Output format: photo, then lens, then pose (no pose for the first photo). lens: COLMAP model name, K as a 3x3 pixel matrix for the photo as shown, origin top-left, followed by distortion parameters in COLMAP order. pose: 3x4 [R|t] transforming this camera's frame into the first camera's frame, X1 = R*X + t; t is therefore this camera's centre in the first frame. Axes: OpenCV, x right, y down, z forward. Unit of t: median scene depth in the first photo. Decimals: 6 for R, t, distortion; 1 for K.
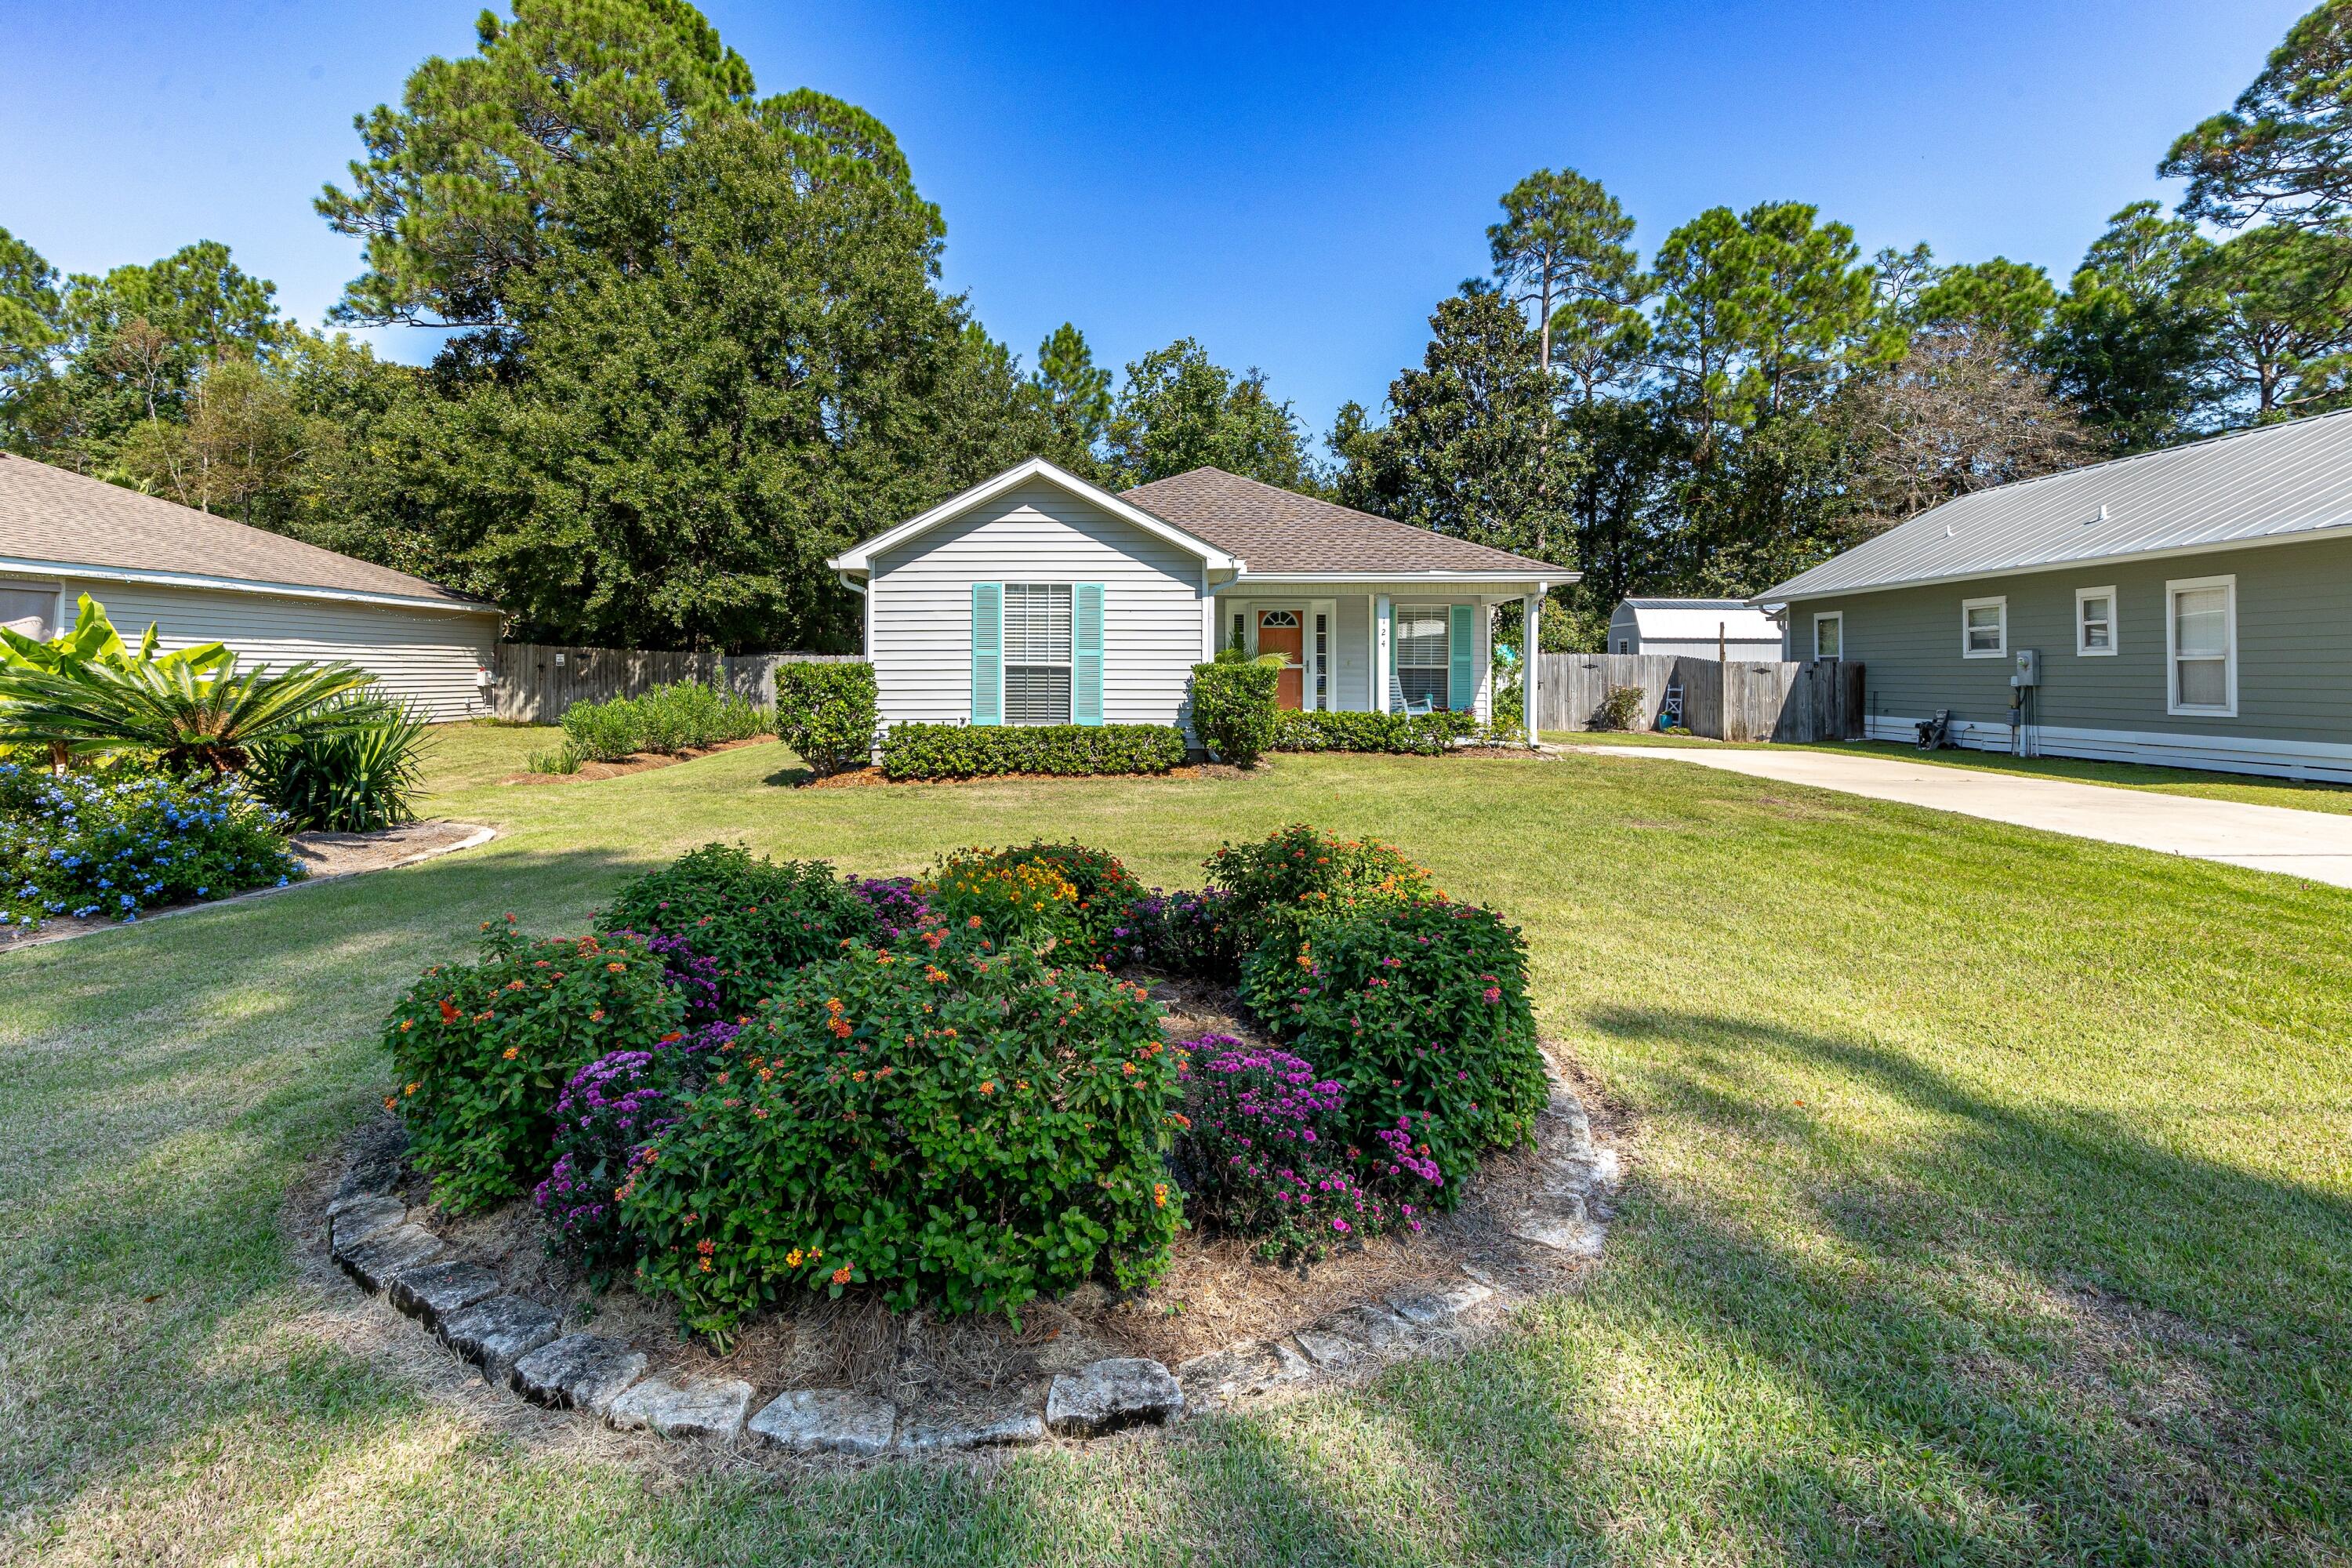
lens RADIAL K [[1157.9, 0, 1109.5], [0, 1157.9, 666.1], [0, 0, 1]] dist [0.001275, 0.000092]
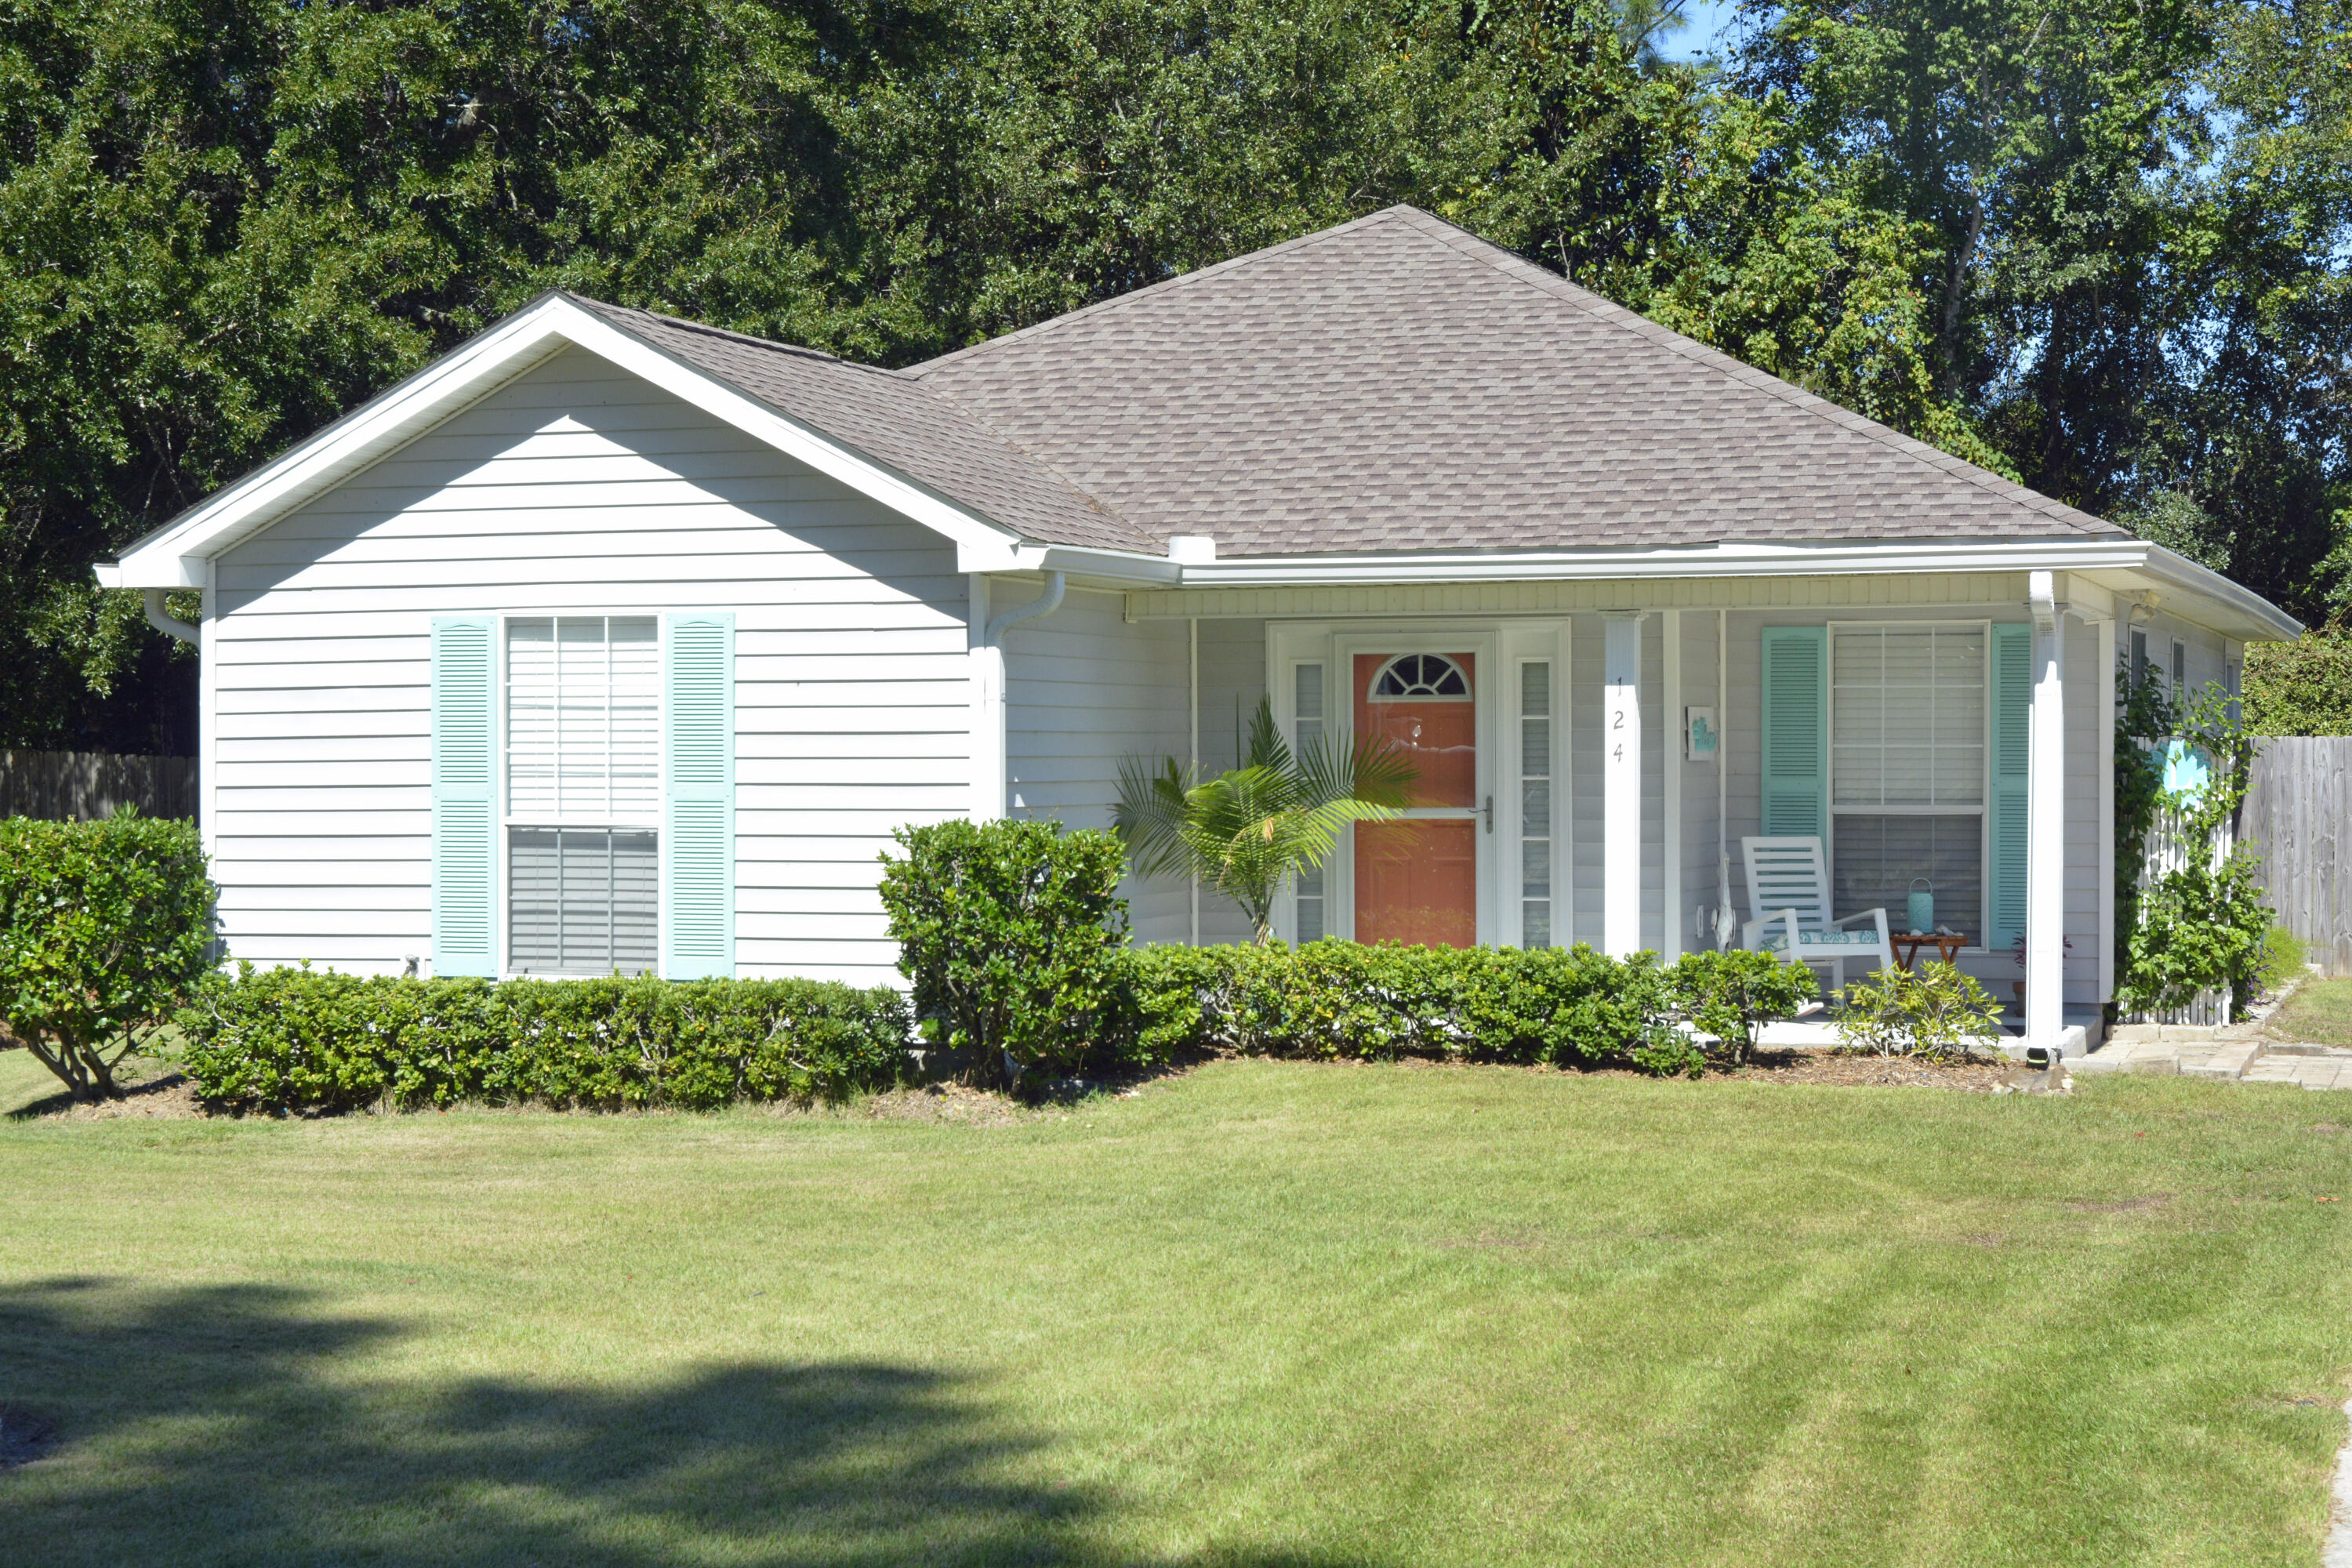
lens RADIAL K [[4288.7, 0, 721.9], [0, 4288.7, 780.5], [0, 0, 1]] dist [-0.045323, -0.005093]
pose [[0.936676, -0.004530, -0.350168, 0.290450], [0.008331, 0.999922, 0.009351, -0.016908], [0.350098, -0.011676, 0.936640, -0.201170]]
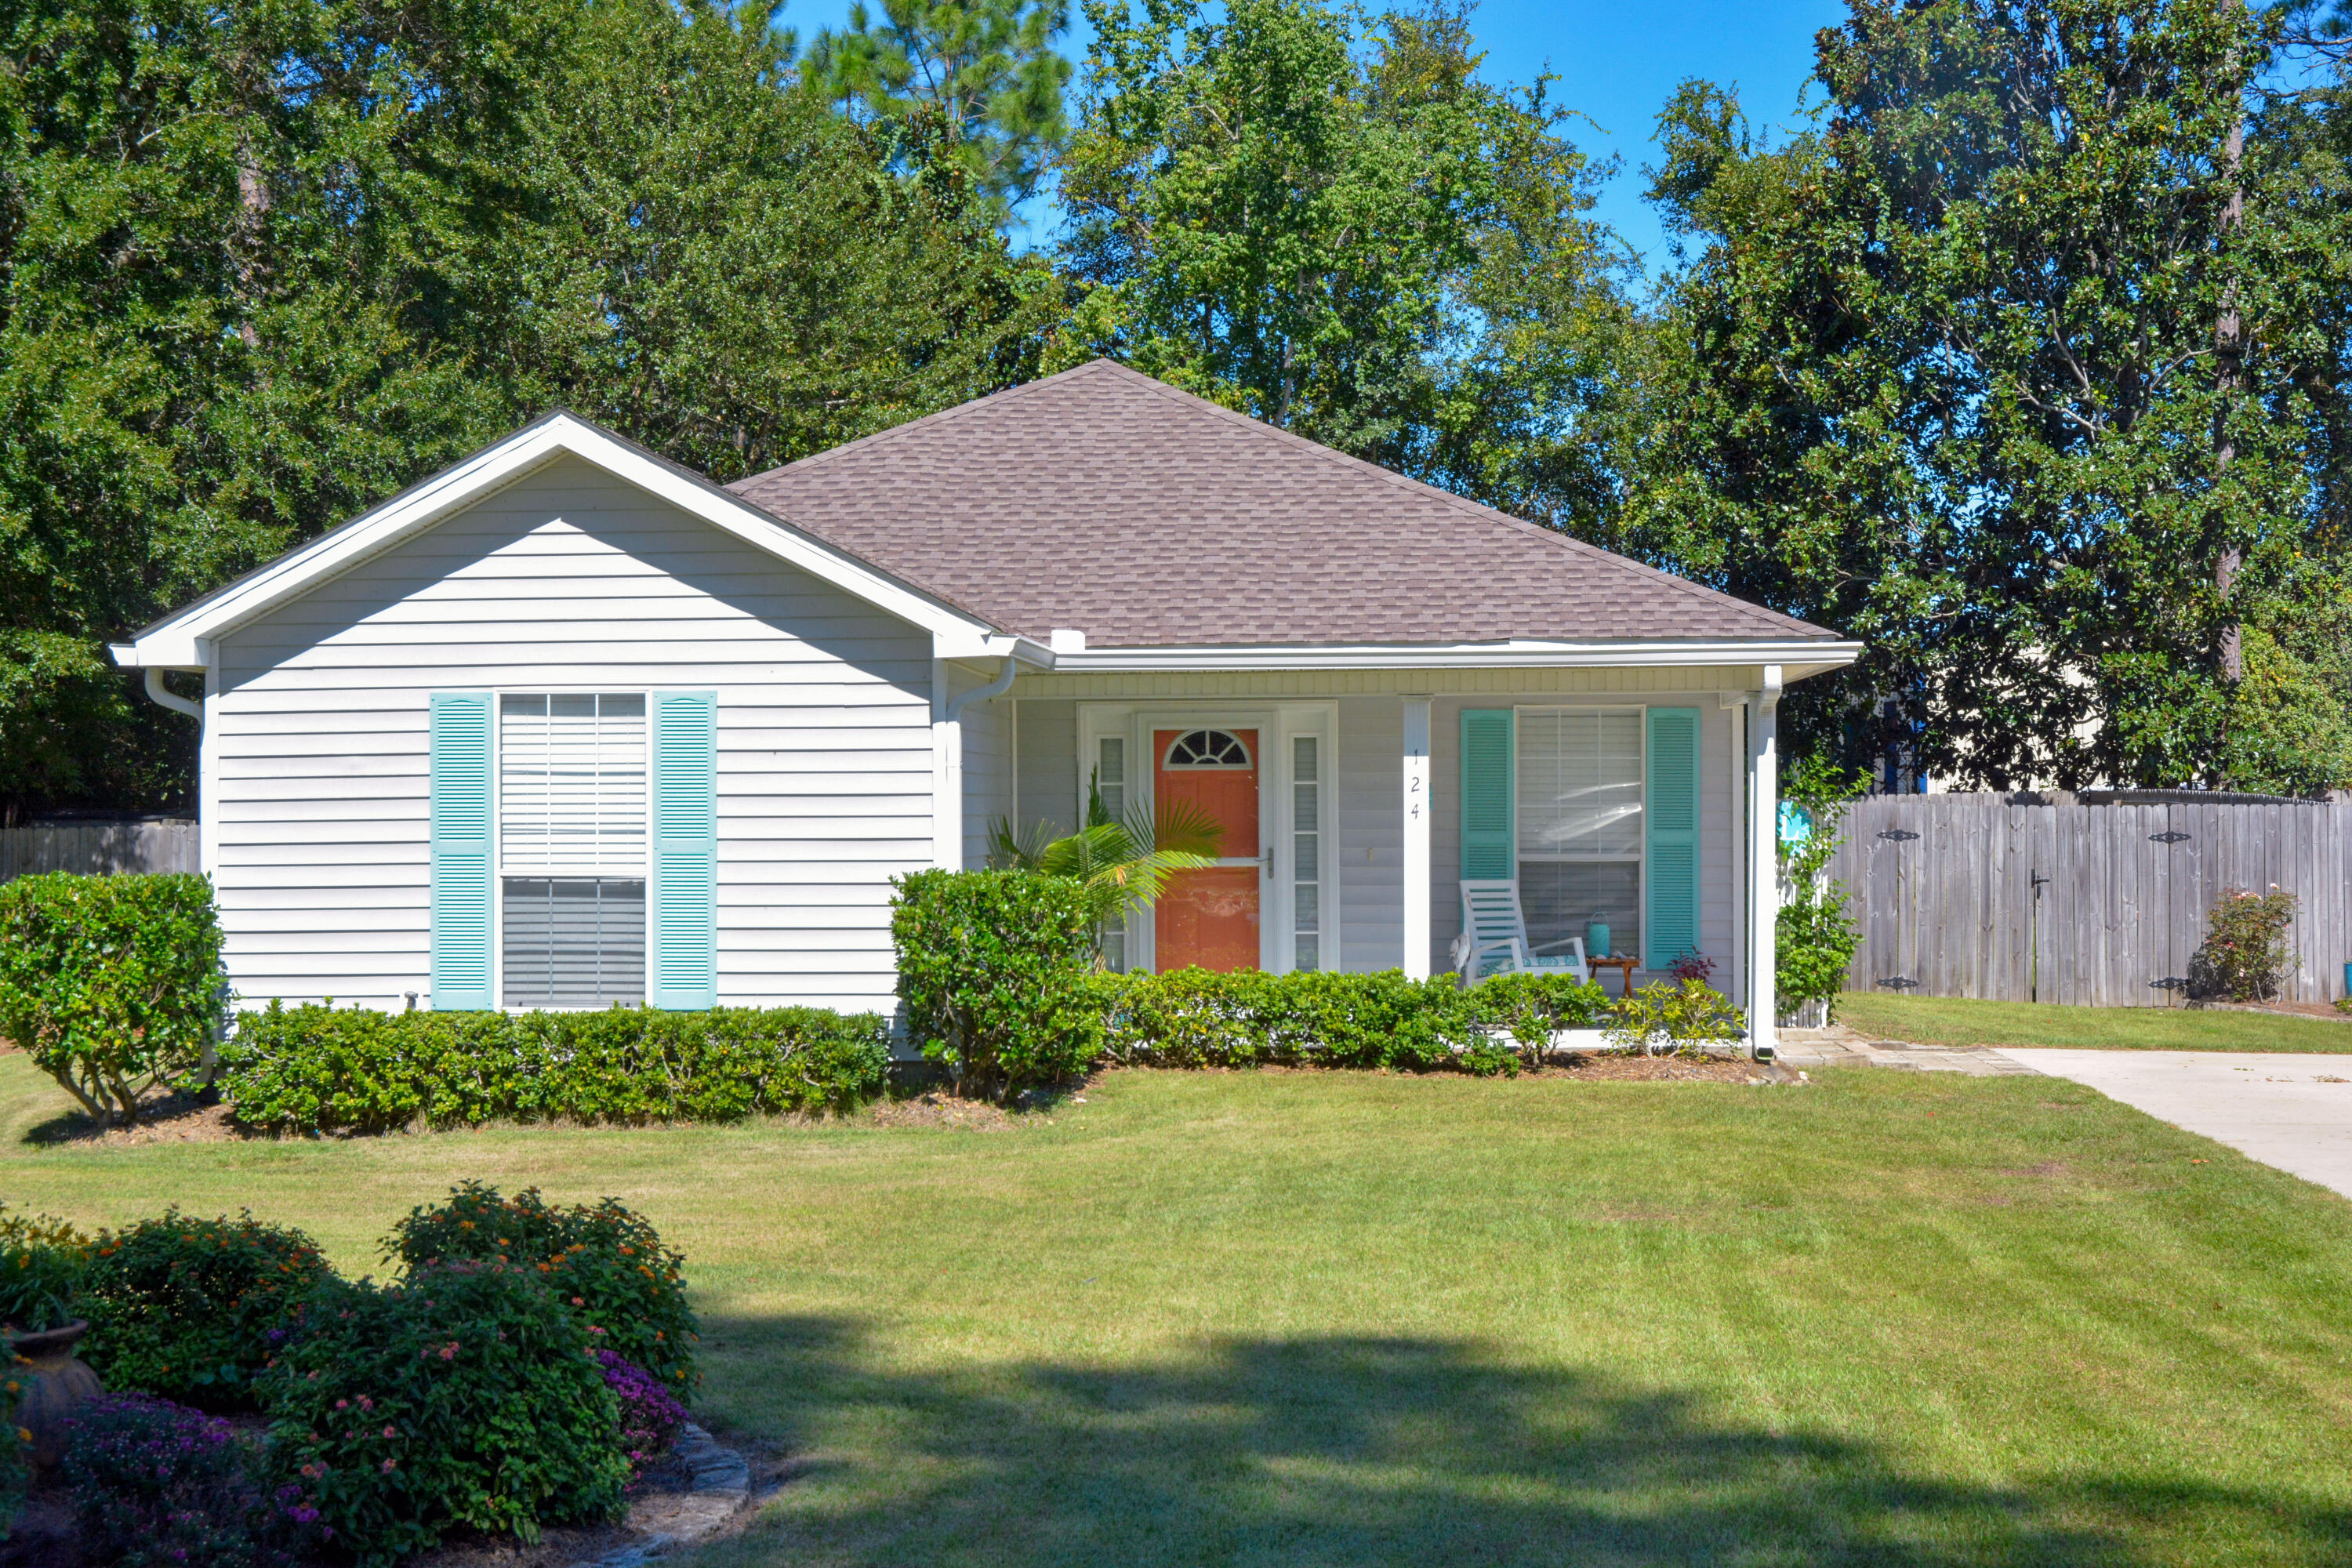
lens RADIAL K [[3540.7, 0, 920.5], [0, 3540.7, 790.5], [0, 0, 1]] dist [-0.030862, 0.021984]
pose [[0.995464, -0.009301, -0.094685, 0.119521], [0.009139, 0.999956, -0.002149, -0.017290], [0.094700, 0.001274, 0.995505, -0.206979]]
